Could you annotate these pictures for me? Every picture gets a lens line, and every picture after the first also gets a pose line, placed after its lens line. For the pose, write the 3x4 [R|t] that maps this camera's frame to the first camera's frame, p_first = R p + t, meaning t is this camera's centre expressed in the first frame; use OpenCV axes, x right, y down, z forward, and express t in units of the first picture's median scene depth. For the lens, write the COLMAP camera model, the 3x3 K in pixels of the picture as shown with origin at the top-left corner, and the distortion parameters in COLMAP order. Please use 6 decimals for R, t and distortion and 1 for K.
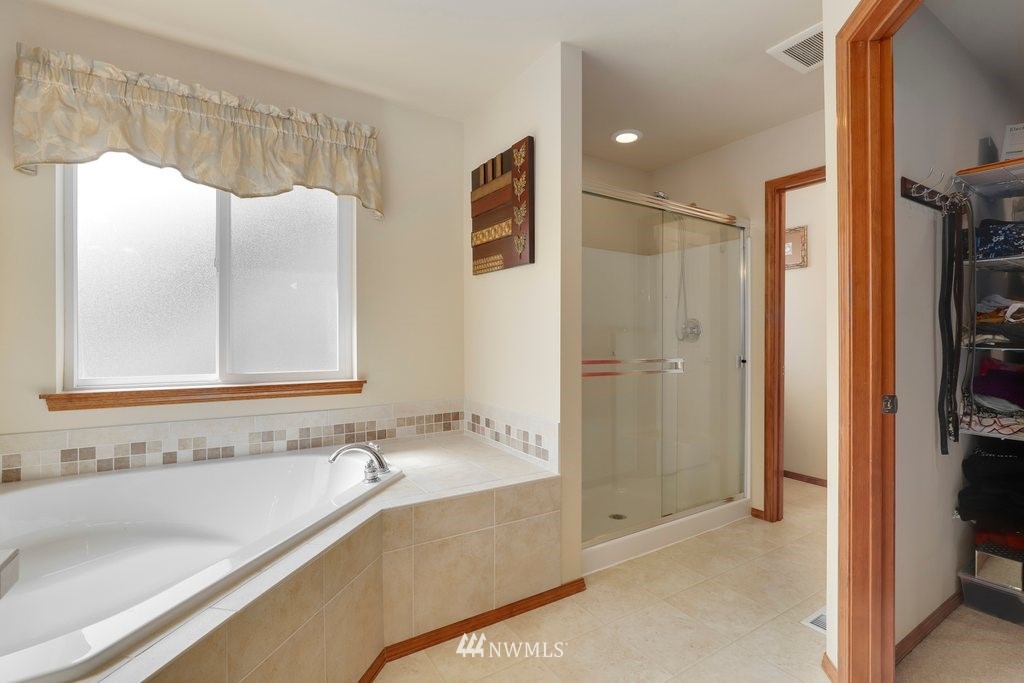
lens RADIAL K [[467.3, 0, 521.4], [0, 467.3, 336.9], [0, 0, 1]] dist [-0.021796, 0.005298]
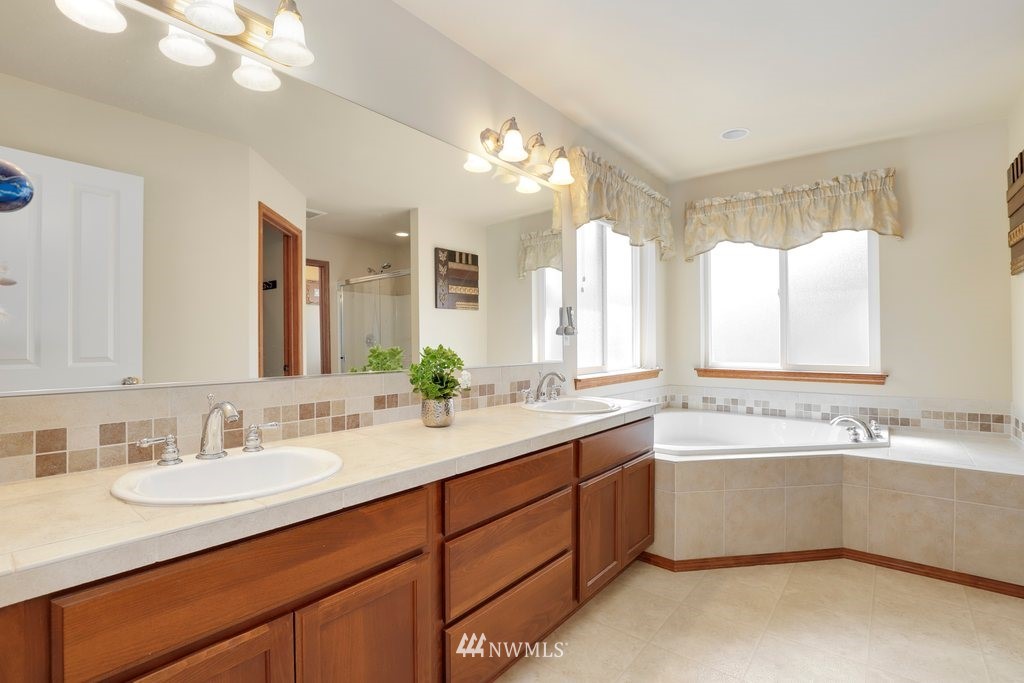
lens RADIAL K [[467.3, 0, 514.5], [0, 467.3, 340.9], [0, 0, 1]] dist [-0.021796, 0.005298]
pose [[0.298439, -0.002798, -0.954425, 0.589900], [0.003014, 0.999993, -0.001989, 0.004387], [0.954424, -0.002283, 0.298445, -0.330369]]
